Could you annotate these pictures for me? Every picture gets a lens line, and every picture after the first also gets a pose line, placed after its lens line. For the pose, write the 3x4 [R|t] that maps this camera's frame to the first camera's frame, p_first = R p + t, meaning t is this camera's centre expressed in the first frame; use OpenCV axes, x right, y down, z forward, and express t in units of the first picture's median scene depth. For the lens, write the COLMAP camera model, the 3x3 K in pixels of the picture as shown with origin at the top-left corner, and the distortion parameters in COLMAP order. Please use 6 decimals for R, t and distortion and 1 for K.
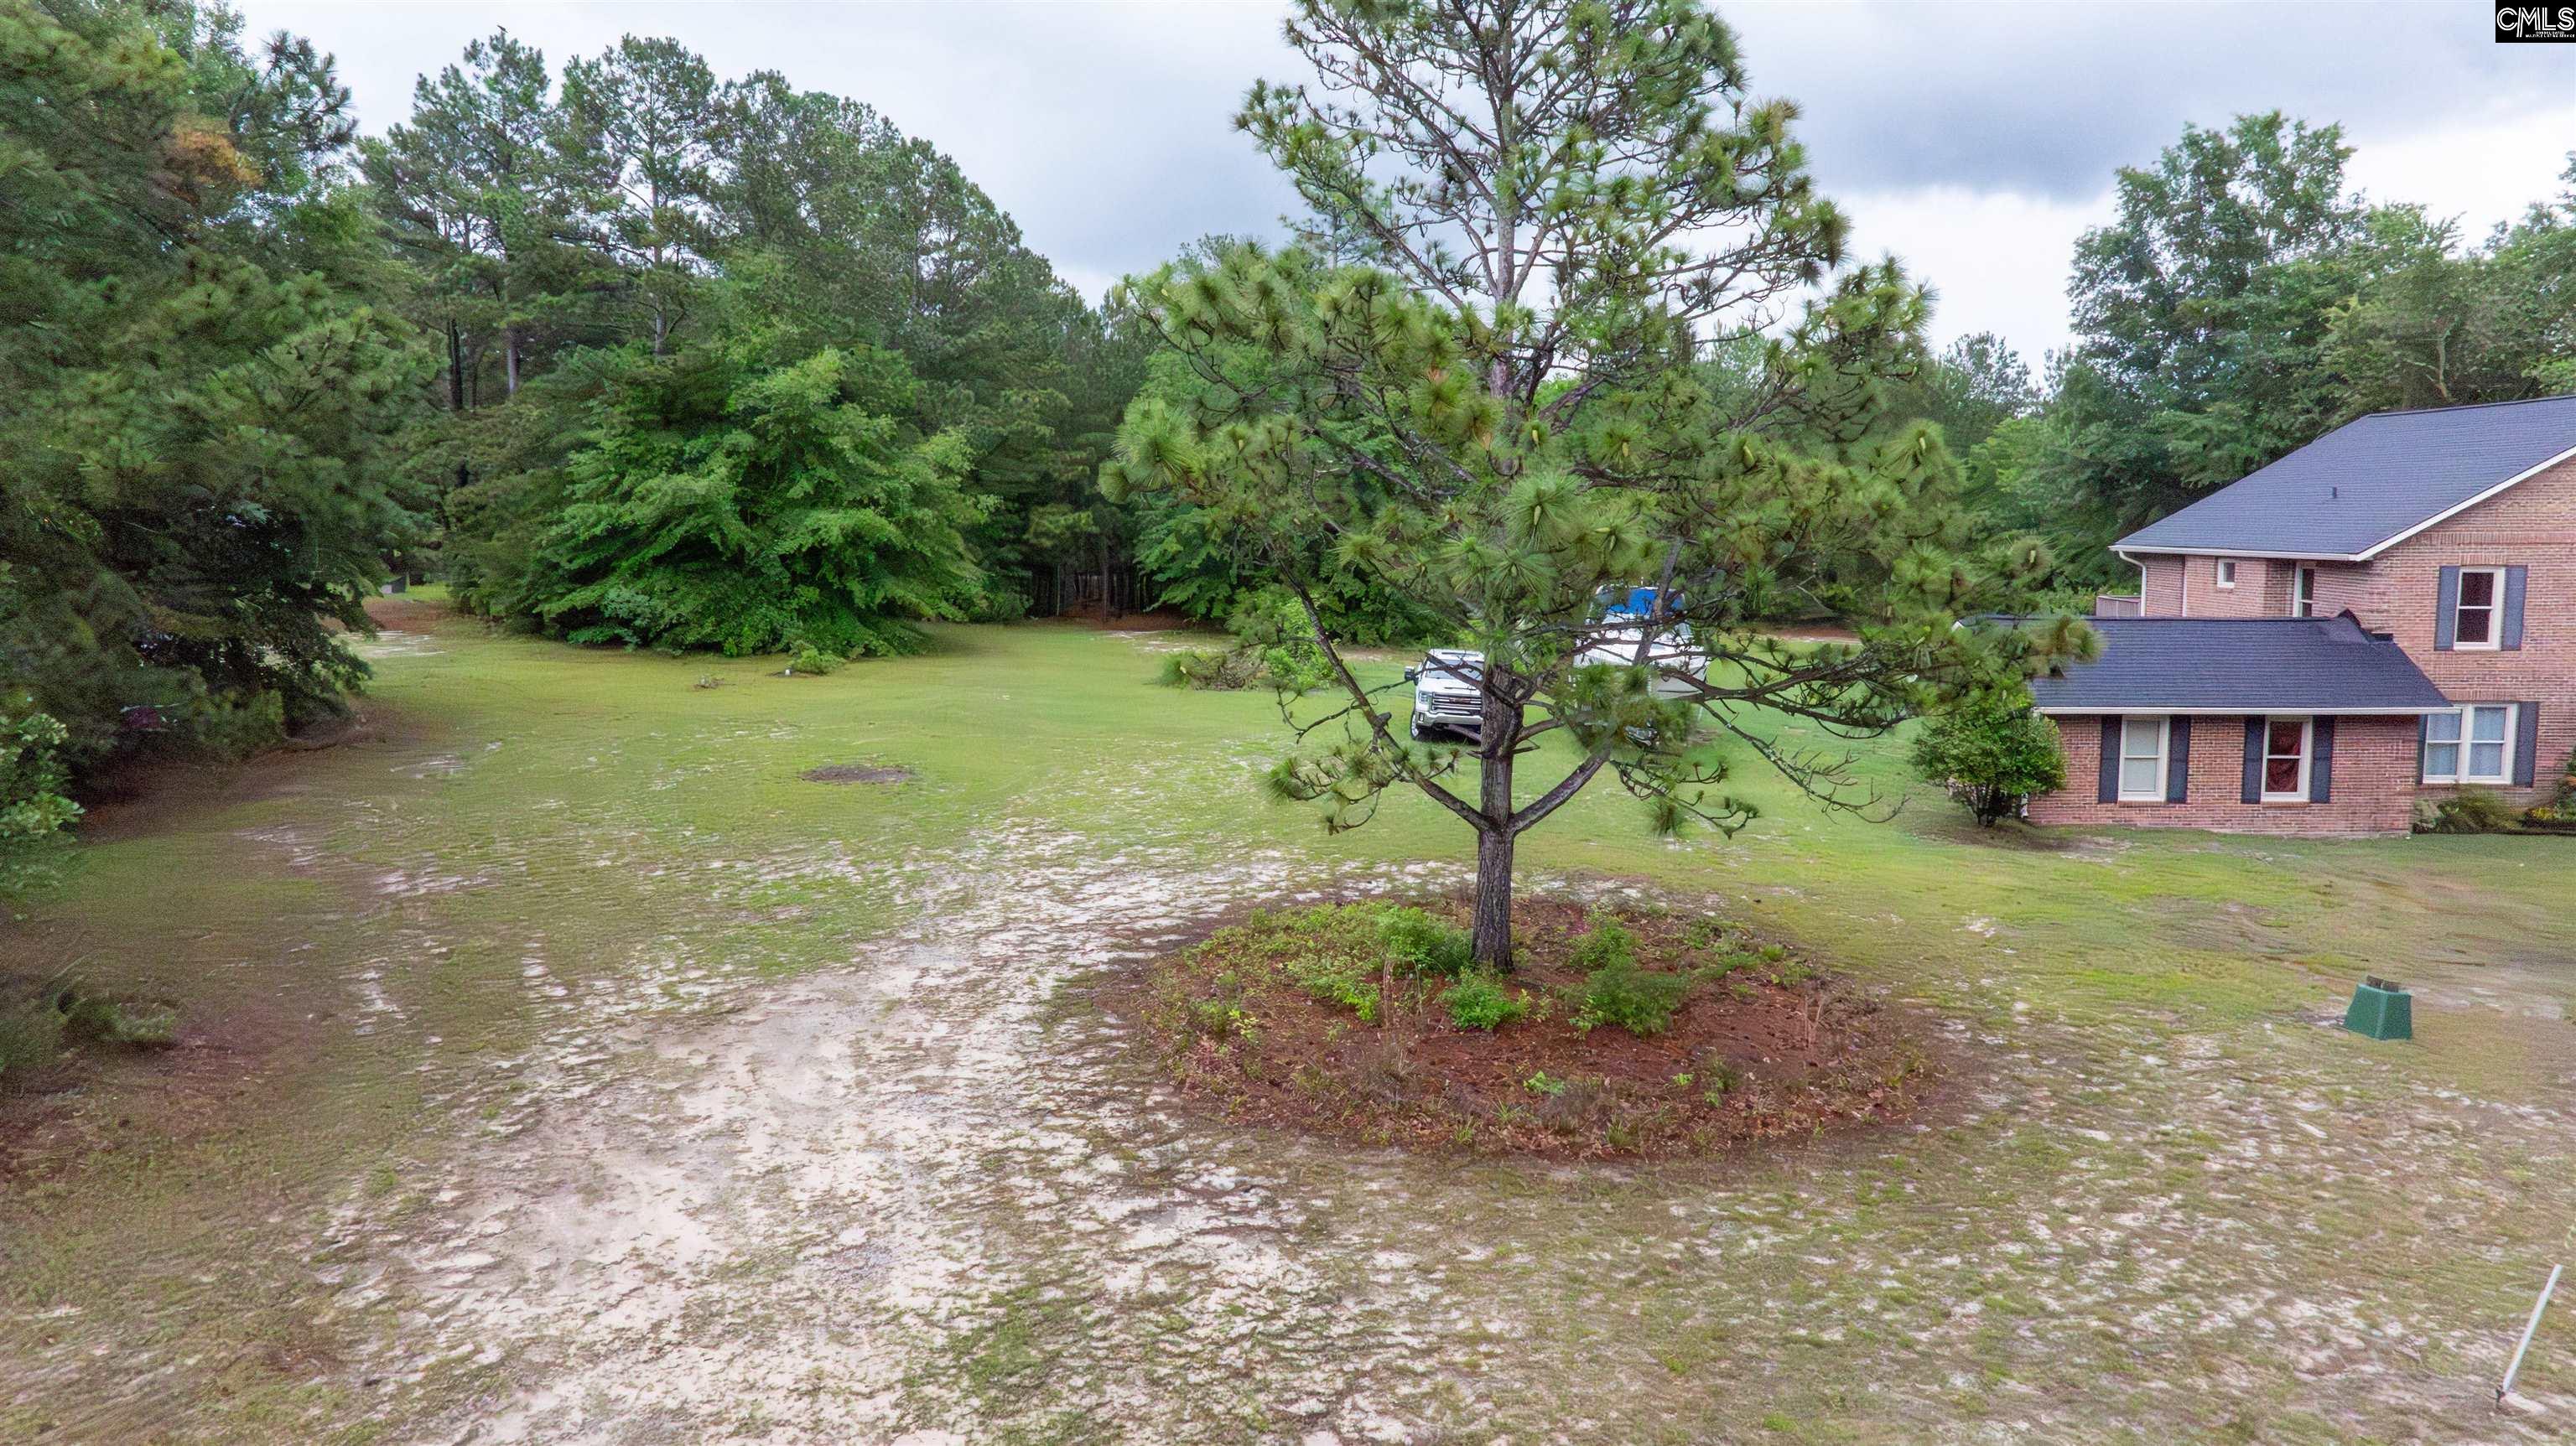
lens RADIAL K [[1832.0, 0, 1288.0], [0, 1832.0, 723.0], [0, 0, 1]] dist [-0.026897, 0.004684]
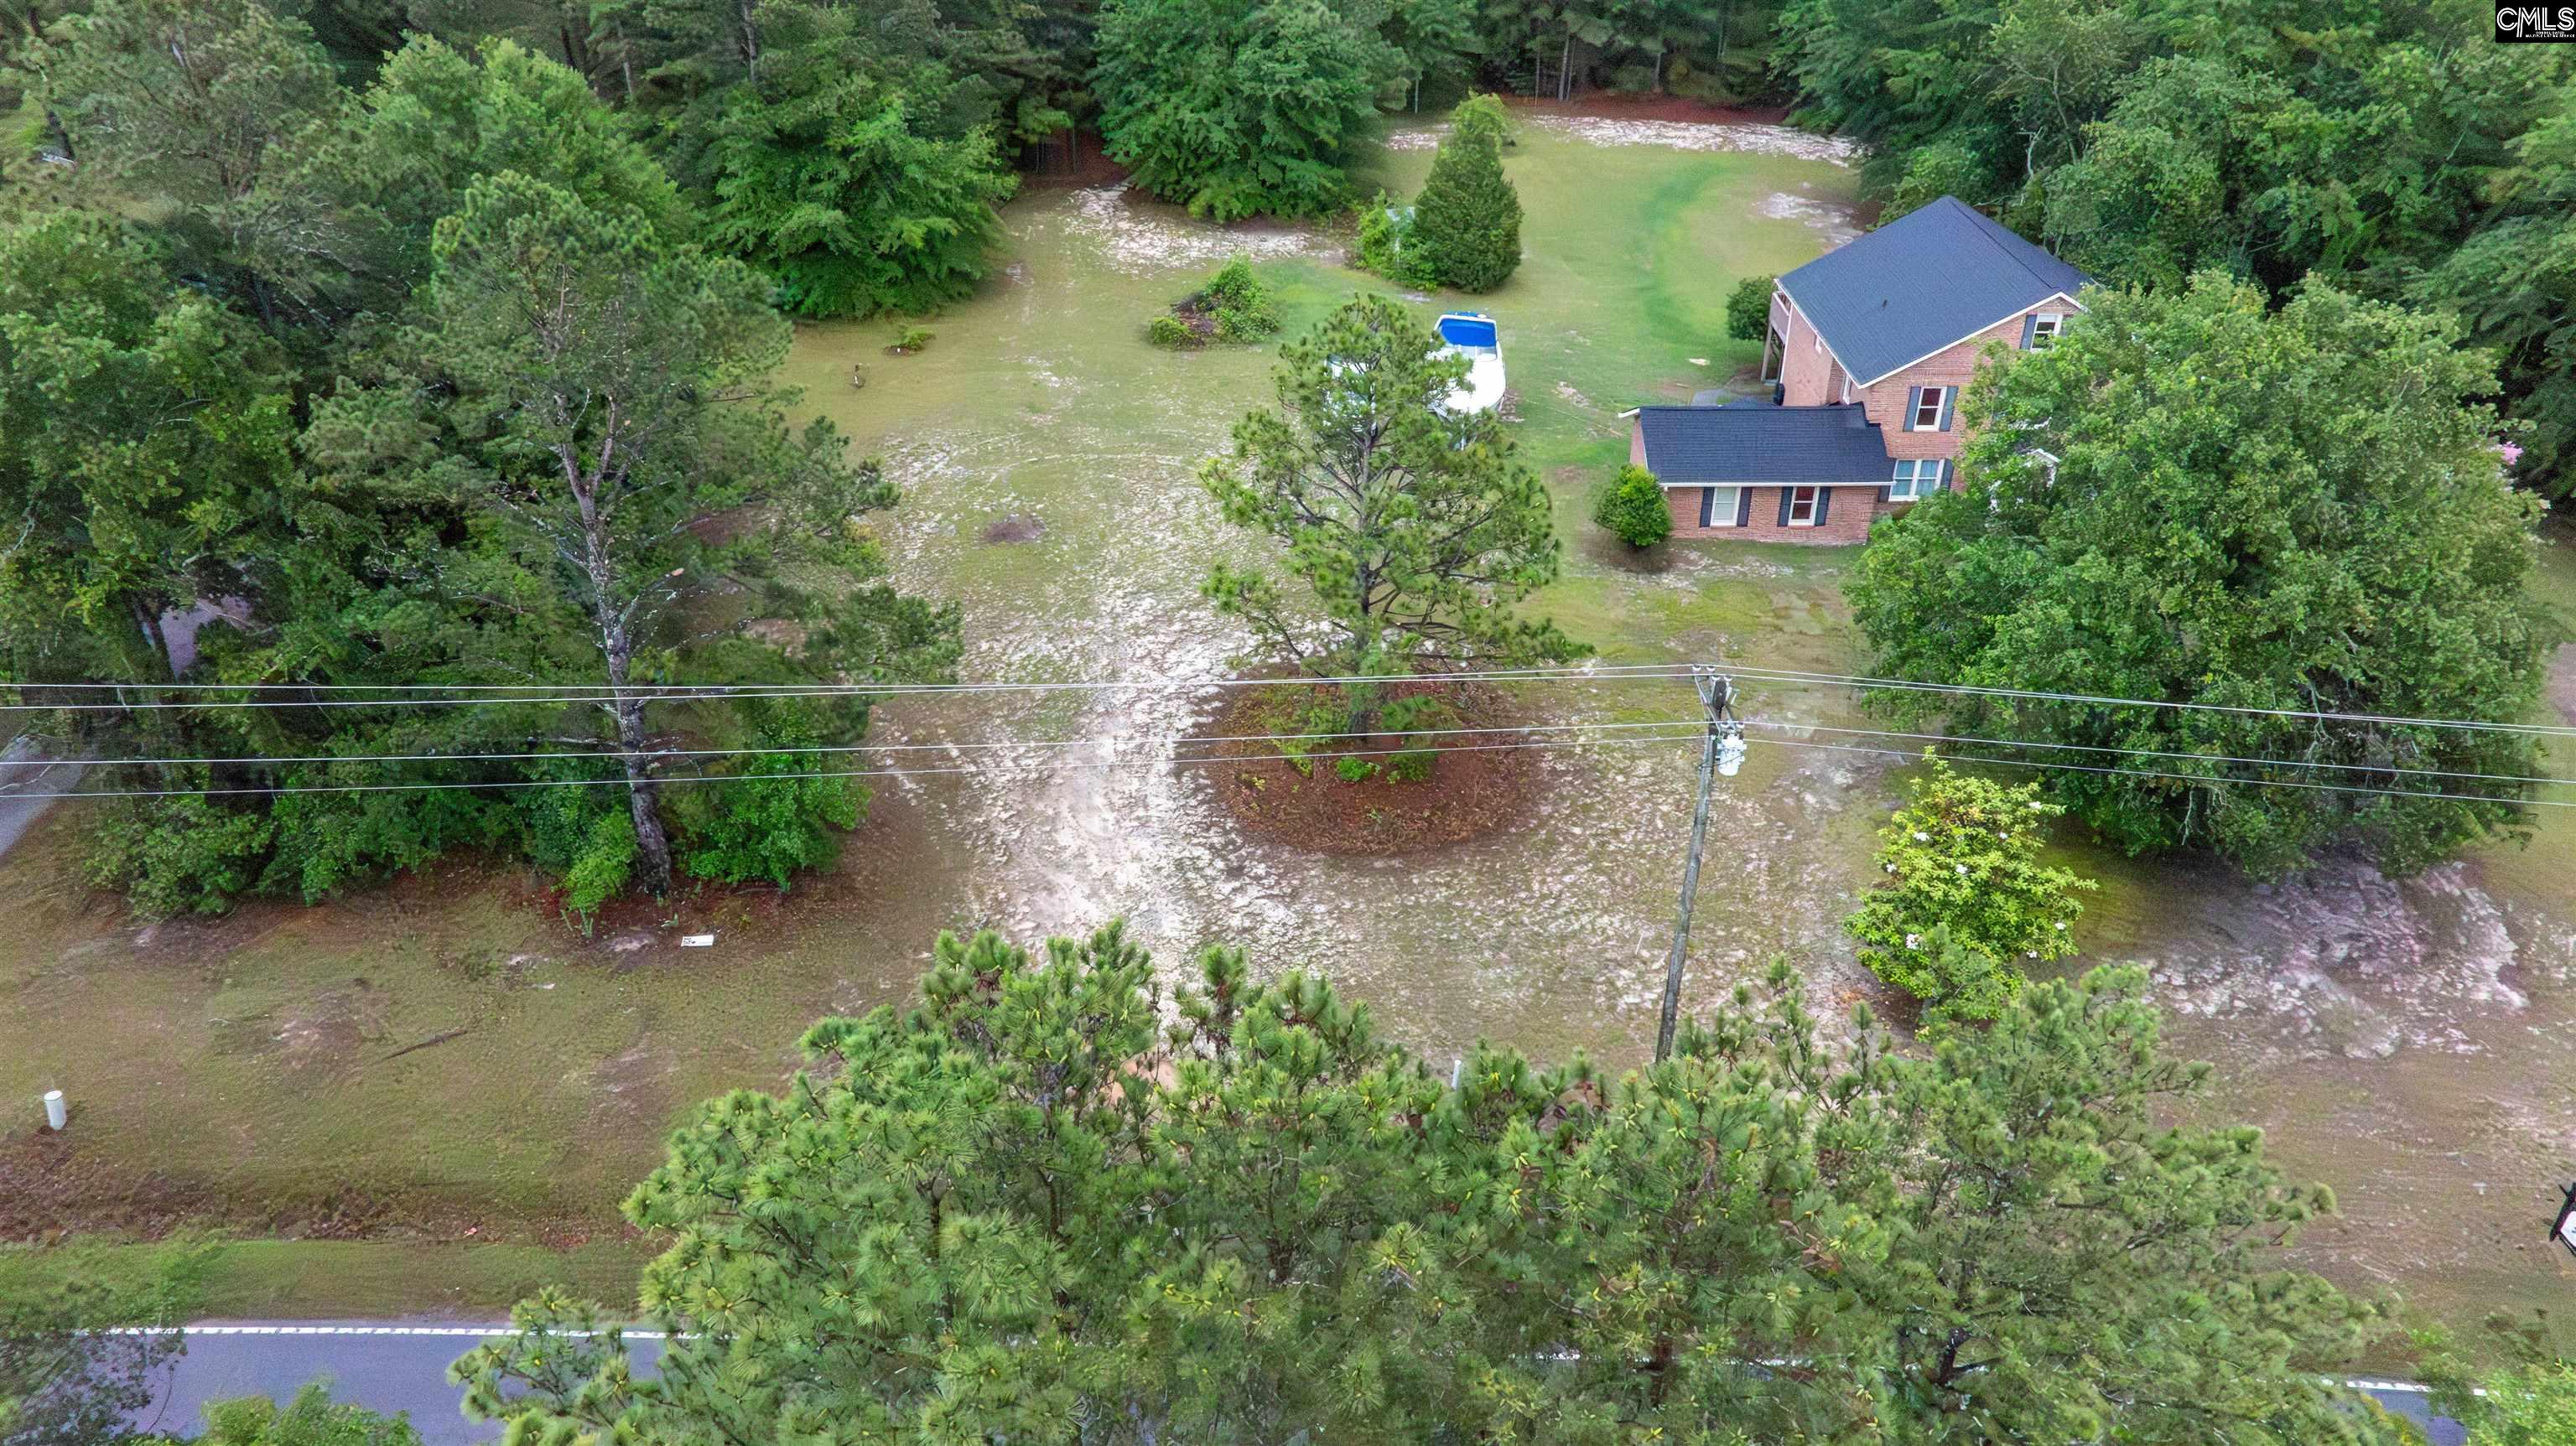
lens RADIAL K [[1827.4, 0, 1279.9], [0, 1827.4, 724.5], [0, 0, 1]] dist [-0.014605, -0.006837]
pose [[0.998573, -0.030721, 0.043677, -0.093396], [0.009411, 0.906383, 0.422353, -0.883363], [-0.052563, -0.421339, 0.905379, -1.136803]]
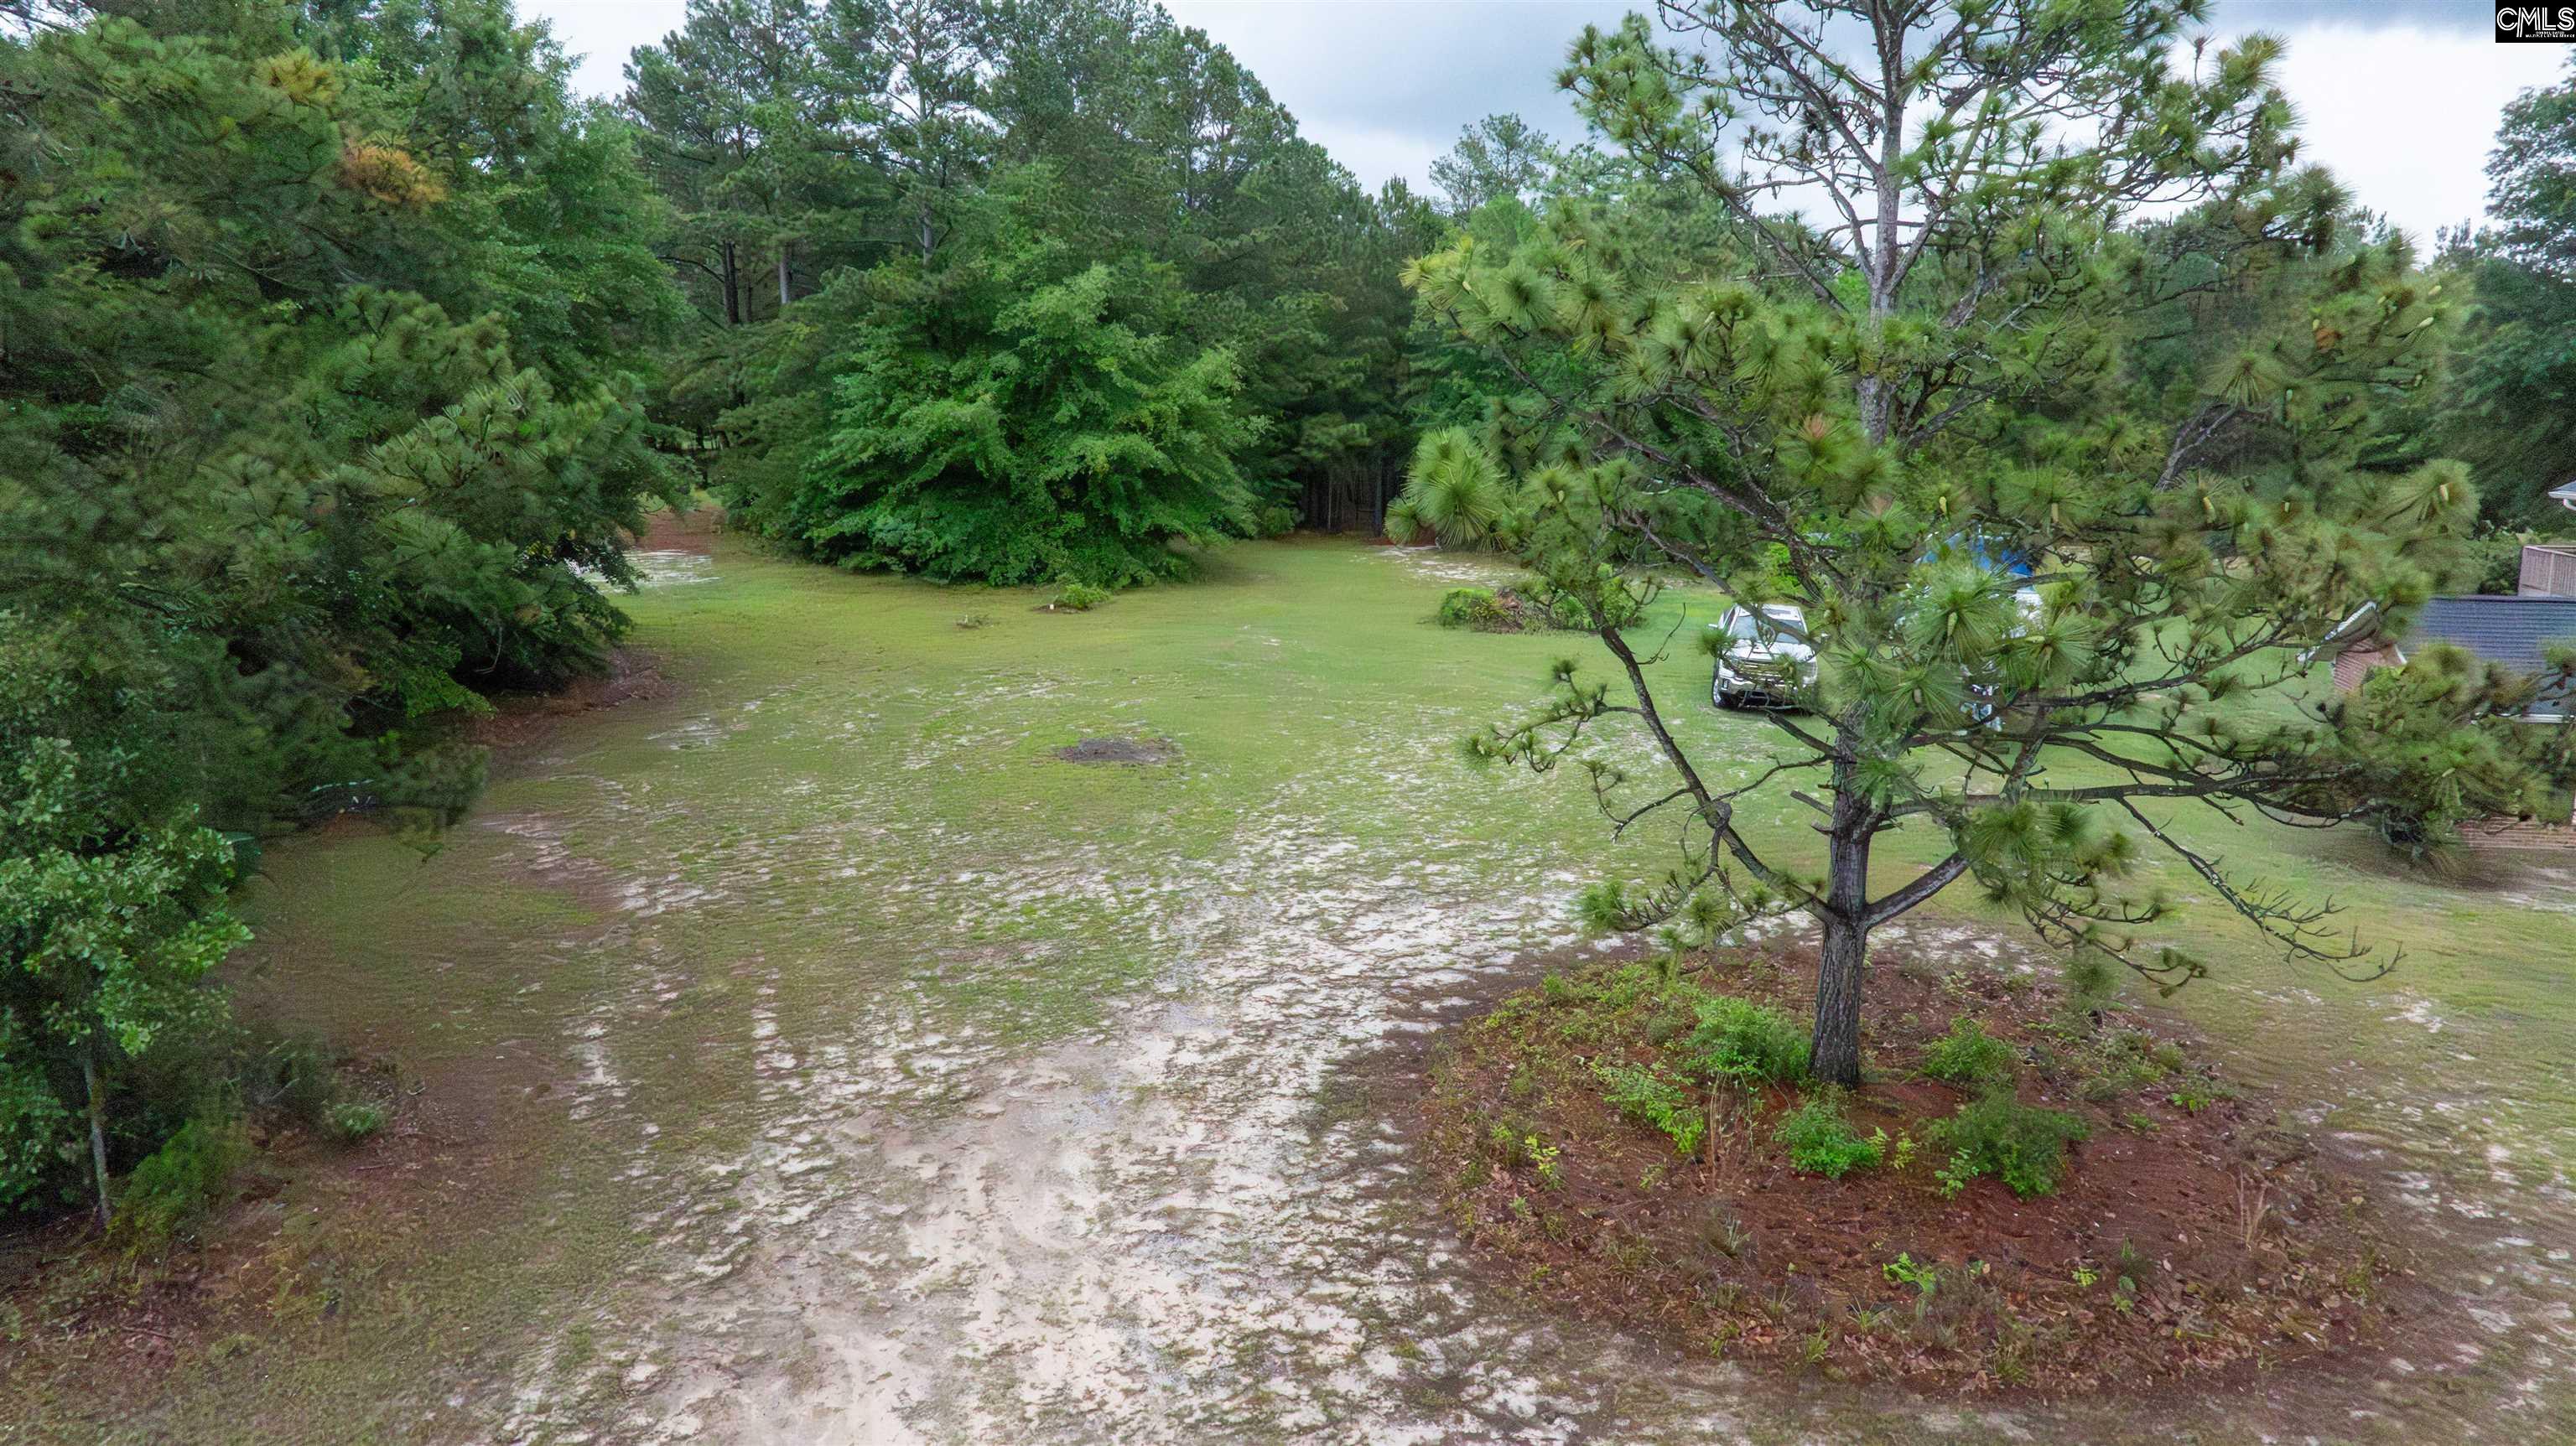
lens RADIAL K [[1827.4, 0, 1279.9], [0, 1827.4, 724.5], [0, 0, 1]] dist [-0.014605, -0.006837]
pose [[0.988706, 0.025834, -0.147626, -0.022147], [-0.015261, 0.997265, 0.072314, -0.088300], [0.149091, -0.069244, 0.986396, 0.135690]]
